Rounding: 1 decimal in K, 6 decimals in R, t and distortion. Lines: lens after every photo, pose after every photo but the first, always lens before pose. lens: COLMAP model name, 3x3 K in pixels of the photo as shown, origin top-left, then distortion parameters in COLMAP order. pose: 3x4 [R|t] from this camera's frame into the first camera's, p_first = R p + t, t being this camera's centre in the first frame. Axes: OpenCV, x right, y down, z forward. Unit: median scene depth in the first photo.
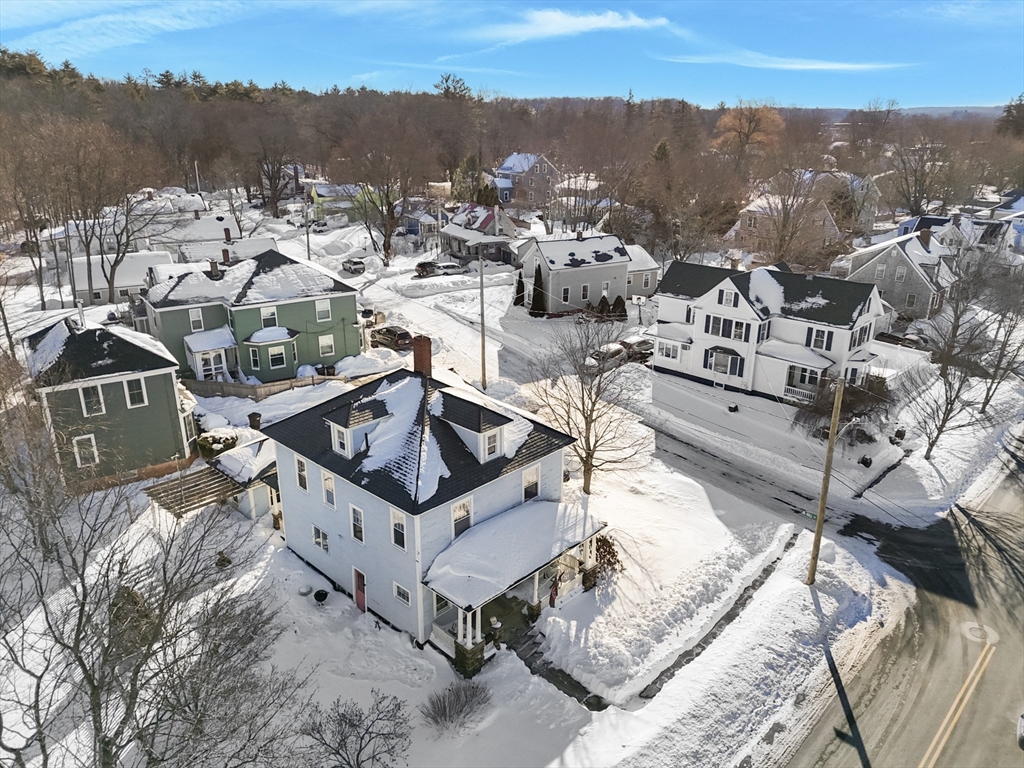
lens RADIAL K [[744.1, 0, 511.9], [0, 744.1, 387.7], [0, 0, 1]] dist [0.090685, -0.085168]
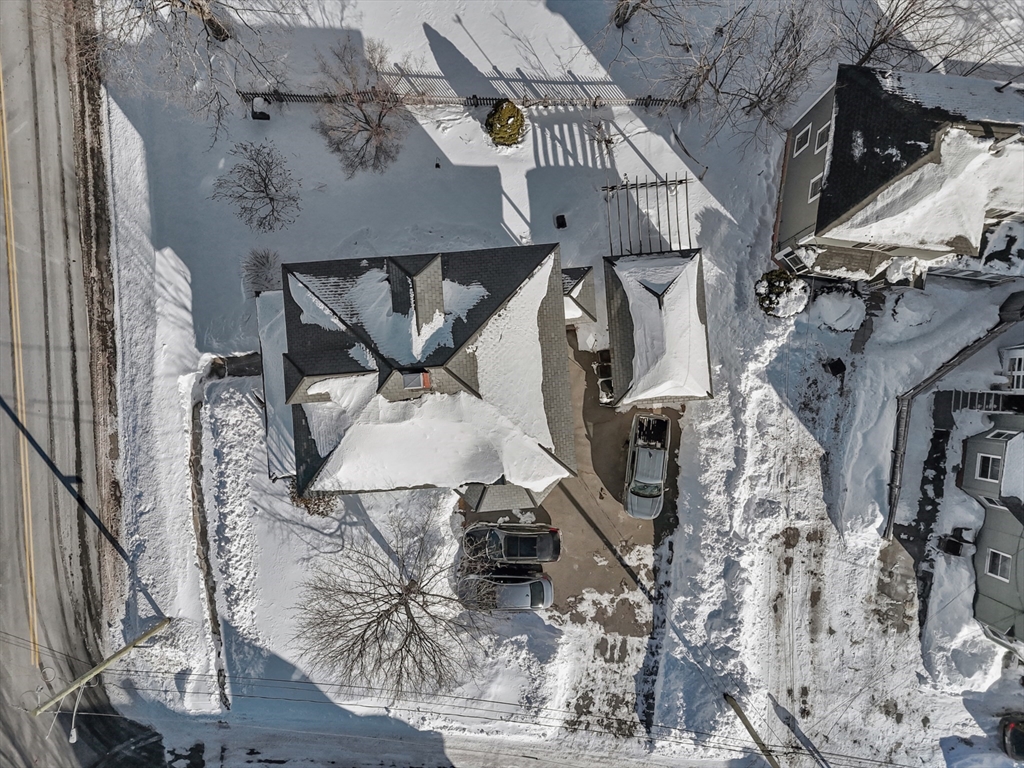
lens RADIAL K [[744.1, 0, 511.9], [0, 744.1, 387.7], [0, 0, 1]] dist [0.090685, -0.085168]
pose [[-0.665162, 0.746675, 0.005958, -0.117516], [-0.235863, -0.217672, 0.947094, -0.517566], [0.708469, 0.628566, 0.320900, 0.517161]]
